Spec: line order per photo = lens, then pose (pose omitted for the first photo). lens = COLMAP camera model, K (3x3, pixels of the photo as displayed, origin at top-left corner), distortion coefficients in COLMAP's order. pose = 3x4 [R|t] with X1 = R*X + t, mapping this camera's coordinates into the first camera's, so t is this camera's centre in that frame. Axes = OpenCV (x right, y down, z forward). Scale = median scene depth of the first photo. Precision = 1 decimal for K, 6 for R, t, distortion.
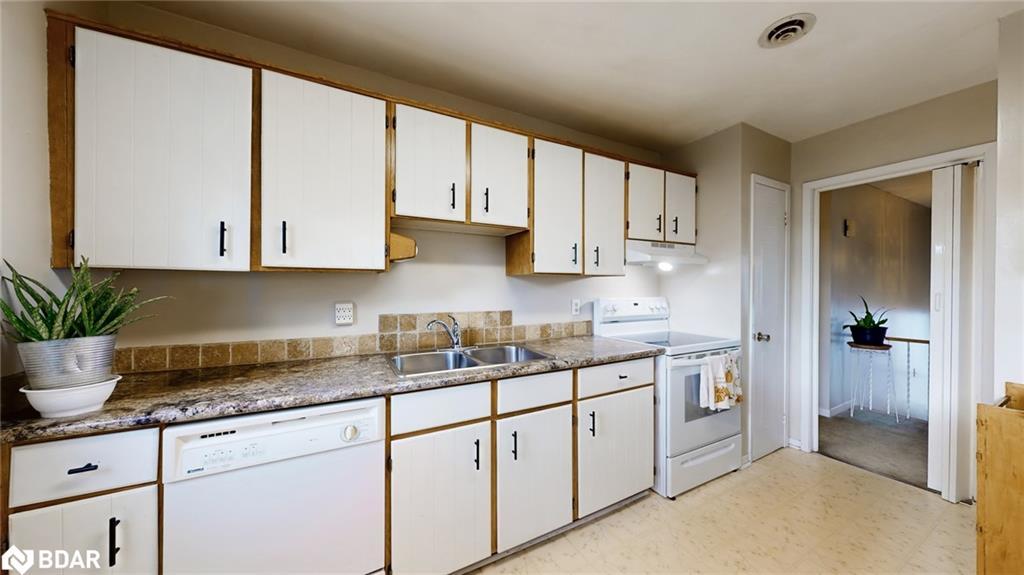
lens RADIAL K [[332.3, 0, 520.0], [0, 332.3, 288.2], [0, 0, 1]] dist [0.010372, -0.000468]
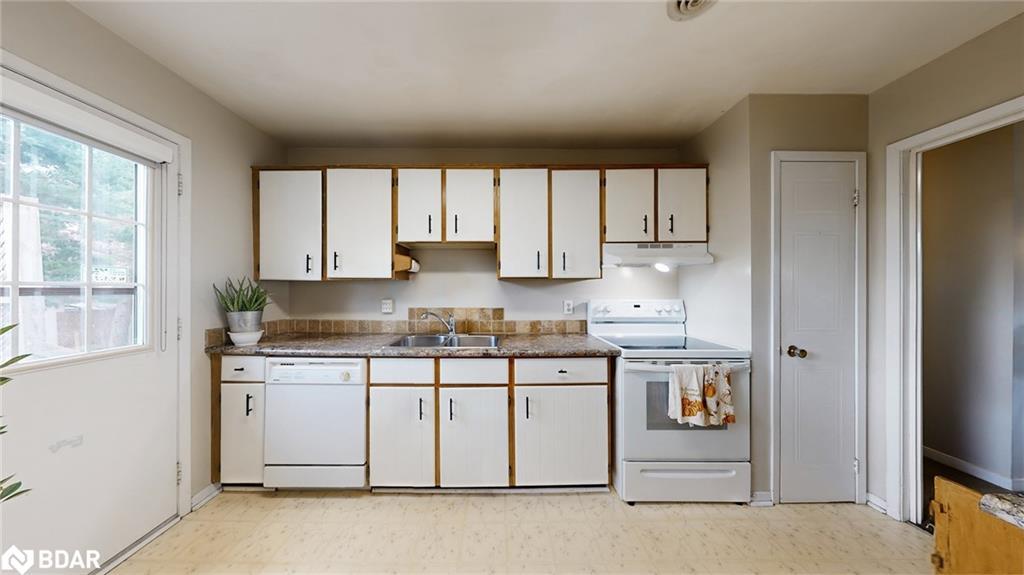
lens RADIAL K [[276.6, 0, 503.3], [0, 276.6, 288.7], [0, 0, 1]] dist [-0.000860, 0.000001]
pose [[0.877589, -0.001908, -0.479411, 0.578810], [-0.001461, 0.999977, -0.006654, 0.001929], [0.479412, 0.006540, 0.877566, 0.112397]]
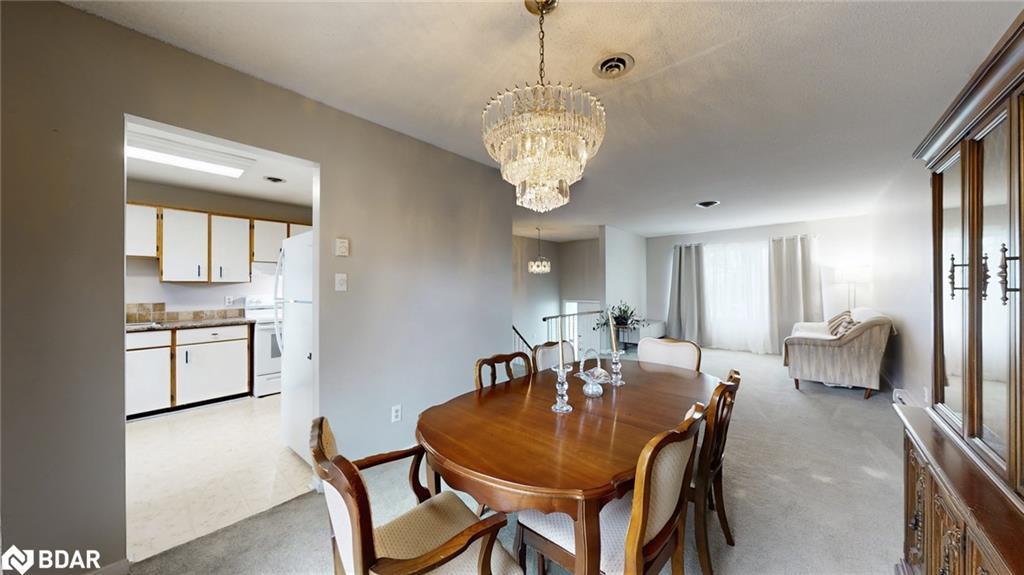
lens RADIAL K [[332.3, 0, 522.5], [0, 332.3, 284.1], [0, 0, 1]] dist [0.010372, -0.000468]
pose [[0.943226, 0.001014, 0.332151, 1.381748], [0.003925, 0.999891, -0.014200, 0.004290], [-0.332129, 0.014698, 0.943119, -1.499331]]
